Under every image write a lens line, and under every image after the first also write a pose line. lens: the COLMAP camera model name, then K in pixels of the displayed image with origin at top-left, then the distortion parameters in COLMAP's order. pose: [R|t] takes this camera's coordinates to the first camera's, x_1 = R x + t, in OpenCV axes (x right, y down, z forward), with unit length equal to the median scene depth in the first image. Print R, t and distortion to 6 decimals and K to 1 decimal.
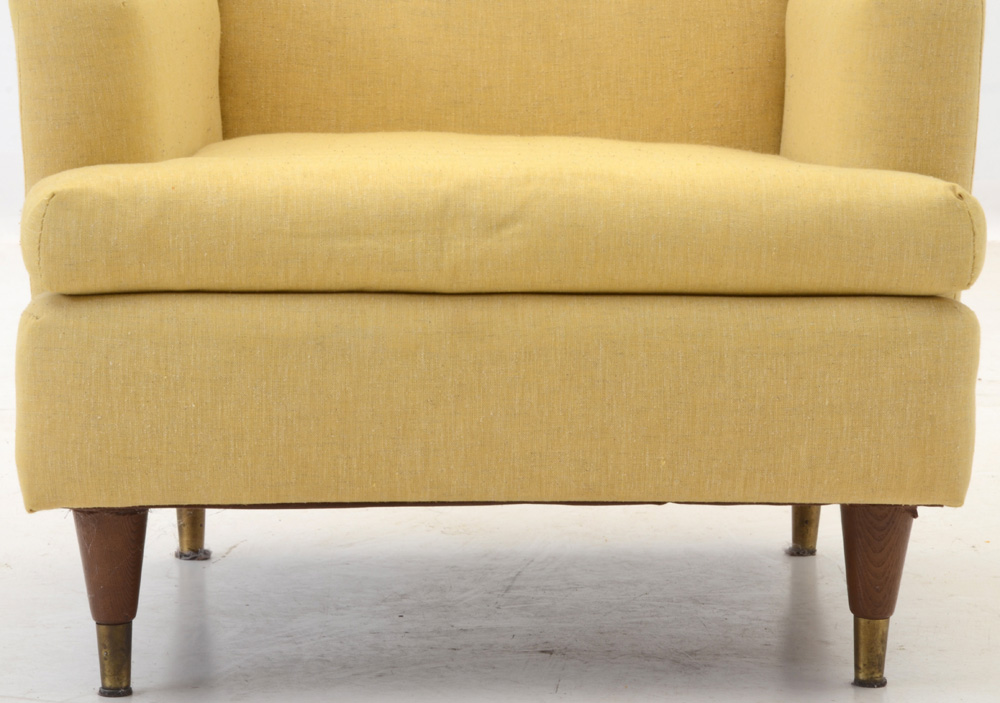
lens RADIAL K [[4155.3, 0, 488.7], [0, 4155.3, 401.7], [0, 0, 1]] dist [1.094998, 0.000000]
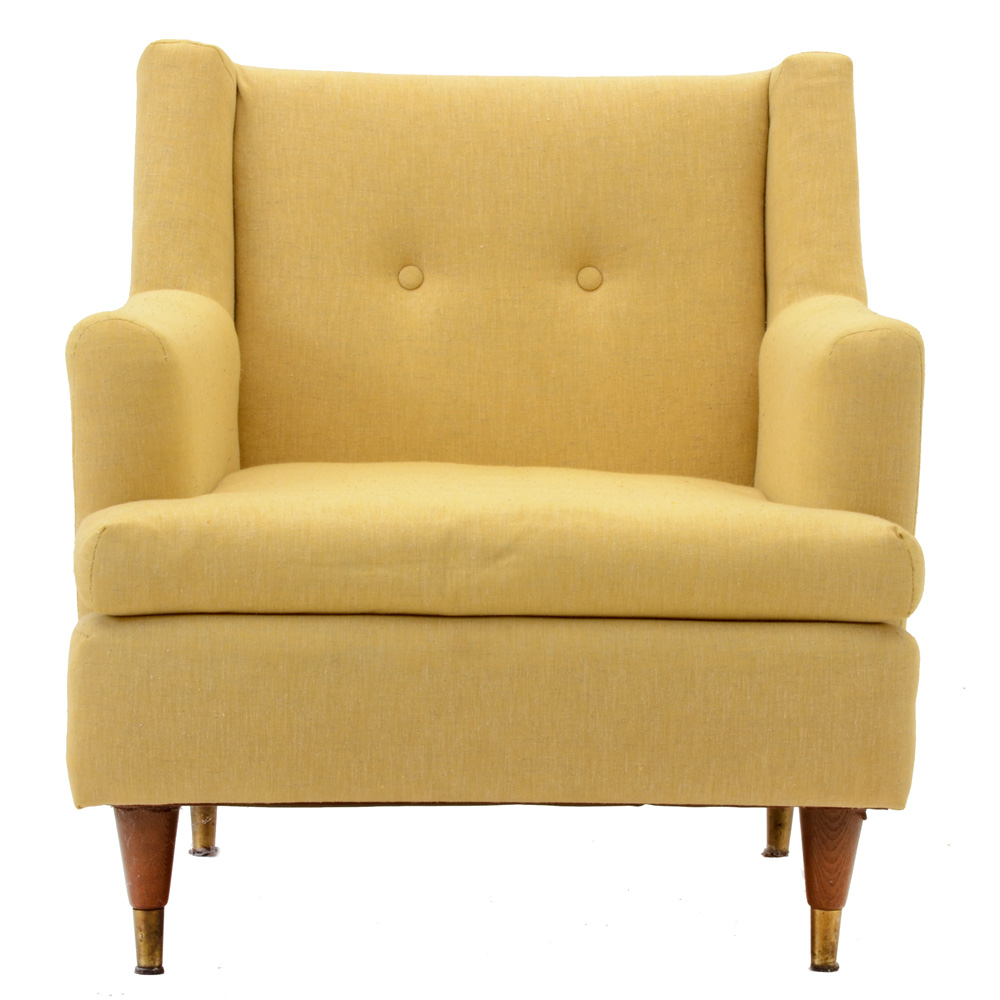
lens RADIAL K [[5239.4, 0, 497.0], [0, 5239.4, 508.1], [0, 0, 1]] dist [0.467560, 0.000000]
pose [[0.999958, 0.007787, 0.004824, -0.004077], [-0.007617, 0.999383, -0.034279, -0.006728], [-0.005088, 0.034241, 0.999401, -0.412825]]
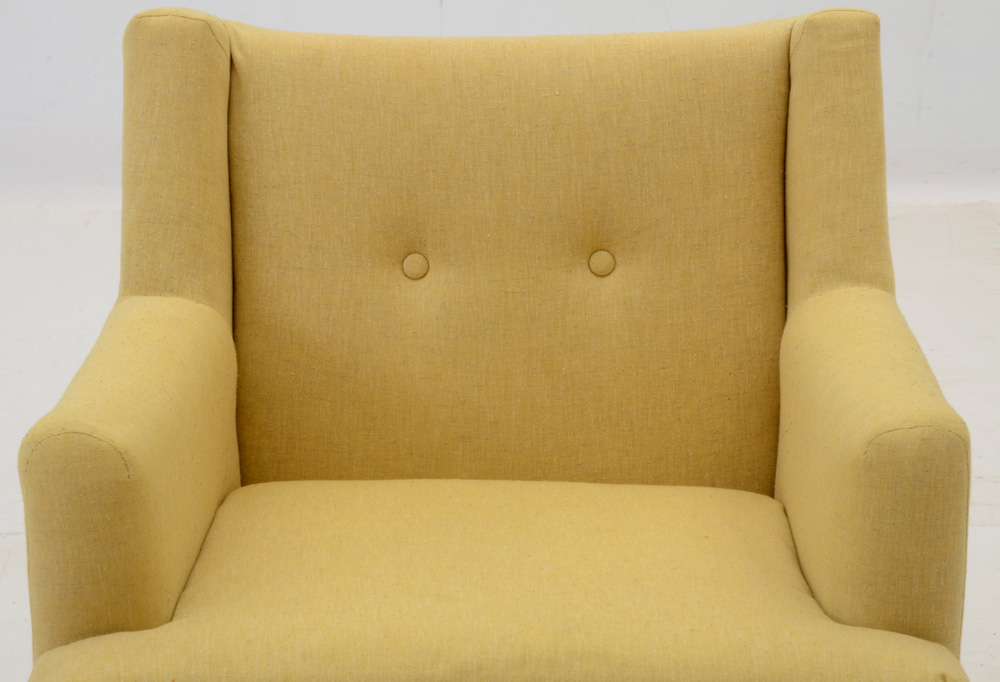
lens RADIAL K [[3542.3, 0, 506.5], [0, 3542.3, 337.8], [0, 0, 1]] dist [0.882196, 0.000000]
pose [[0.999907, -0.004060, -0.012987, 0.016712], [0.005650, 0.992159, 0.124854, -0.238862], [0.012378, -0.124916, 0.992090, 0.147201]]
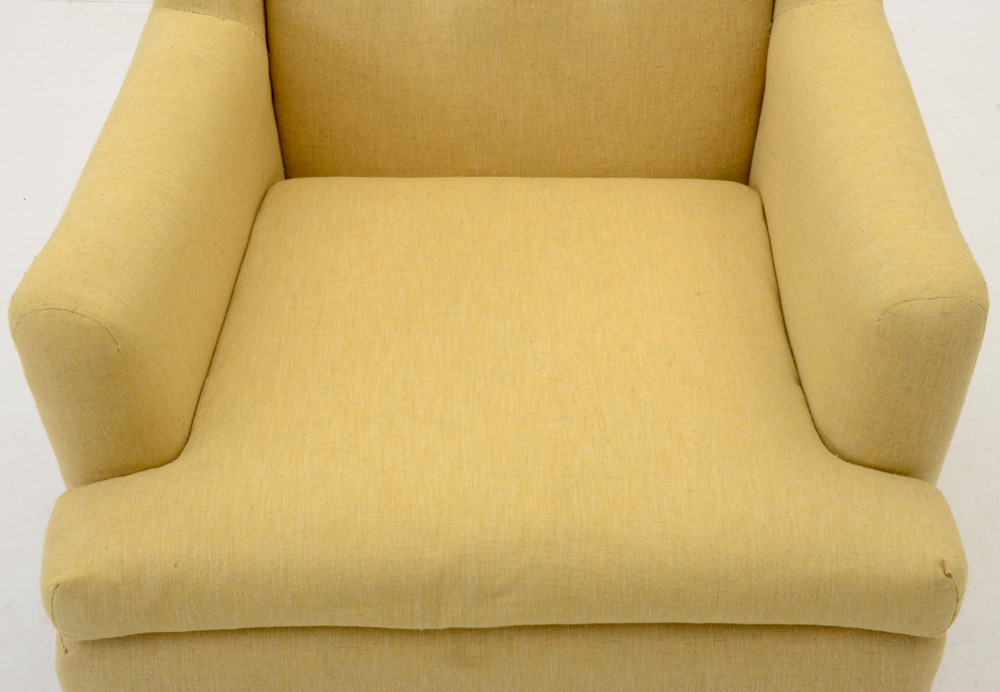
lens RADIAL K [[1527.7, 0, 495.9], [0, 1527.7, 354.6], [0, 0, 1]] dist [0.151103, 0.000000]
pose [[0.999147, 0.007601, -0.040601, 0.017719], [0.016726, 0.824290, 0.565921, -0.302322], [0.037769, -0.566117, 0.823459, 0.714081]]
